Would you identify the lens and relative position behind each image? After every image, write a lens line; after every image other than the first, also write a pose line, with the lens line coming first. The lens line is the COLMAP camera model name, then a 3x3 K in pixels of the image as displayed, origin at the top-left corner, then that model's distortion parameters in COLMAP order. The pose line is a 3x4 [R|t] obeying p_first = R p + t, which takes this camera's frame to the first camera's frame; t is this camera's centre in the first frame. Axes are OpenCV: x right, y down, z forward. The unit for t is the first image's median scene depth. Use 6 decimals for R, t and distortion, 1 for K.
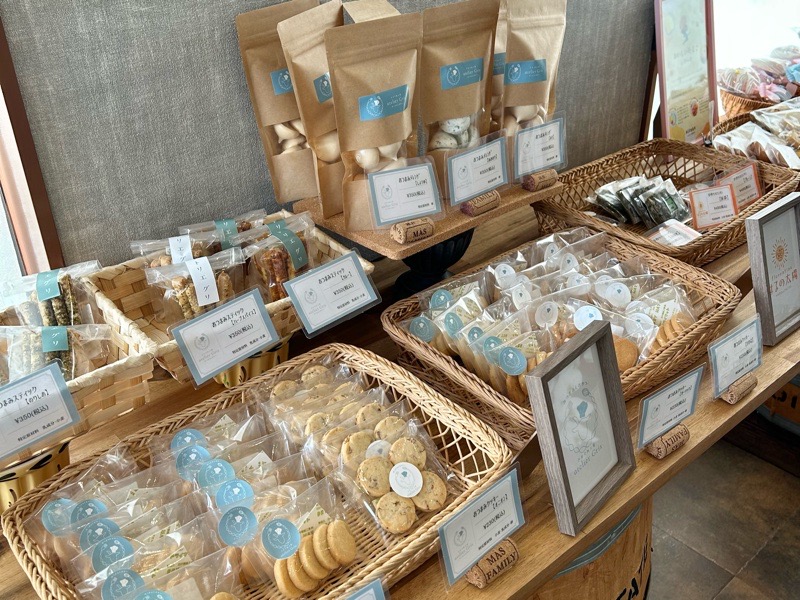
lens RADIAL K [[745.1, 0, 400.2], [0, 745.1, 275.7], [0, 0, 1]] dist [0.014192, -0.018713]
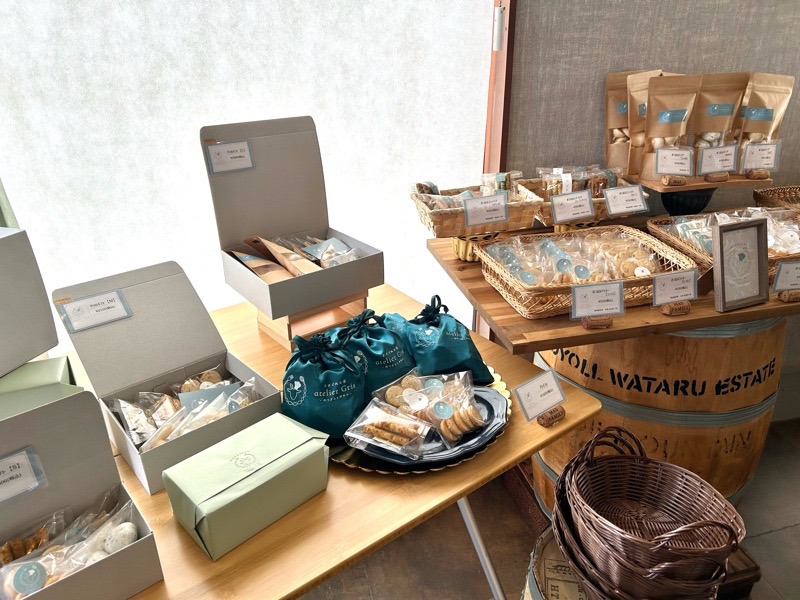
lens RADIAL K [[599.1, 0, 400.0], [0, 599.1, 300.0], [0, 0, 1]] dist [0.050334, -0.078629]
pose [[0.880928, 0.202189, -0.427884, 0.127274], [-0.239251, 0.970361, -0.034043, 0.481752], [0.408319, 0.132361, 0.903192, -0.719832]]
